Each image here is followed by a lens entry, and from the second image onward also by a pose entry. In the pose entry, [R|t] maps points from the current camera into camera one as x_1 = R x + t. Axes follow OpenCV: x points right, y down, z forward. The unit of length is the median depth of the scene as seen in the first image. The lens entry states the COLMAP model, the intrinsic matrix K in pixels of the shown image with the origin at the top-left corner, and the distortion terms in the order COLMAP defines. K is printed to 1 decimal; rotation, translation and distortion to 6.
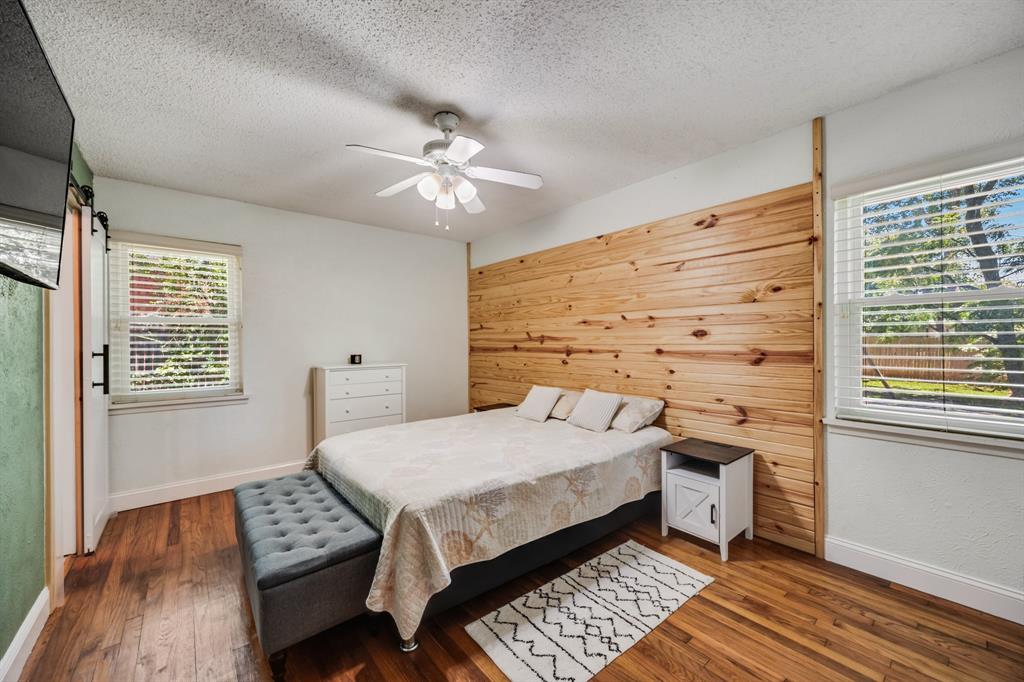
lens RADIAL K [[398.0, 0, 512.0], [0, 398.0, 341.0], [0, 0, 1]] dist [-0.000155, 0.000049]
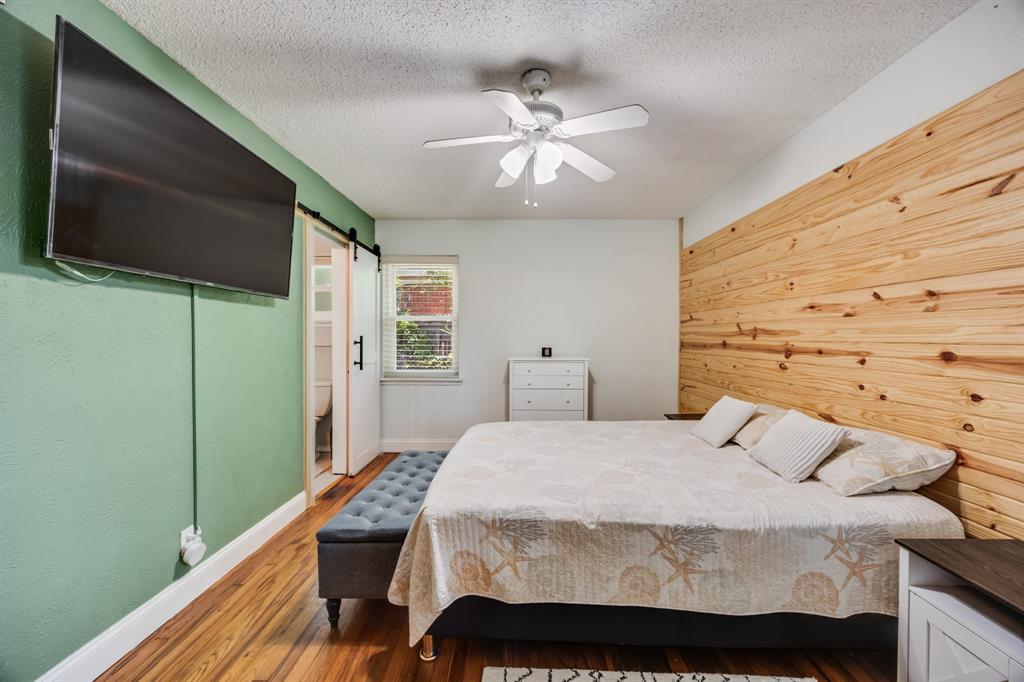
lens RADIAL K [[389.5, 0, 512.0], [0, 389.5, 341.0], [0, 0, 1]] dist [-0.000568, 0.000009]
pose [[0.760338, 0.015901, -0.649333, 0.270779], [-0.005279, 0.999819, 0.018303, -0.001033], [0.649507, -0.010489, 0.760284, 0.238642]]
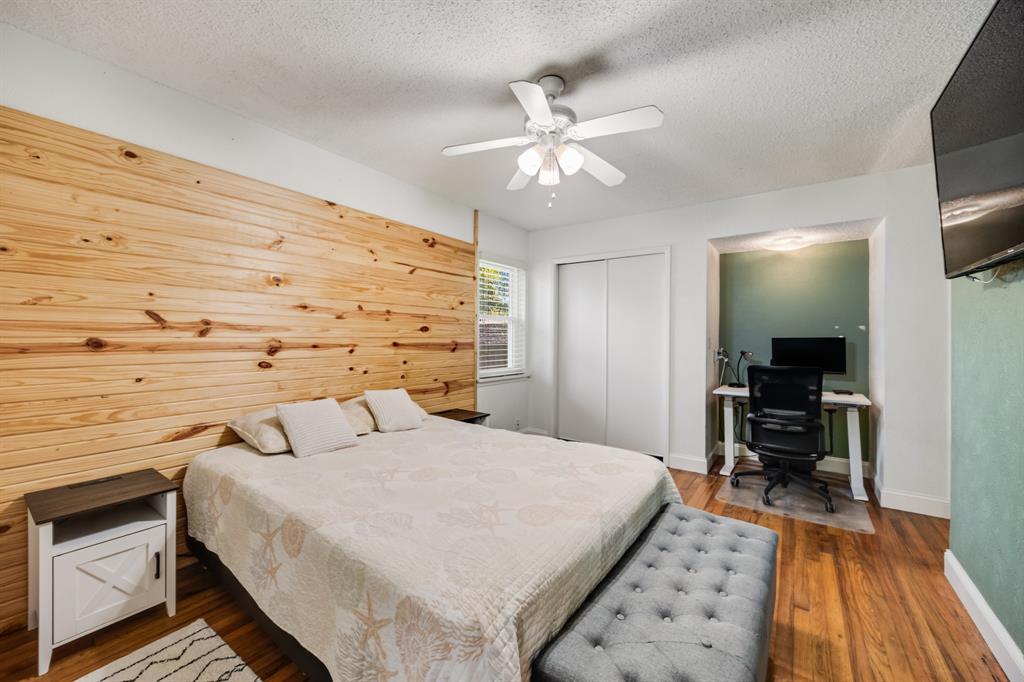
lens RADIAL K [[406.5, 0, 513.9], [0, 406.5, 336.0], [0, 0, 1]] dist [0.000215, 0.000040]
pose [[-0.262783, 0.011846, 0.964782, -0.772134], [-0.005040, 0.999894, -0.013650, 0.017467], [-0.964842, -0.008450, -0.262696, 0.999120]]
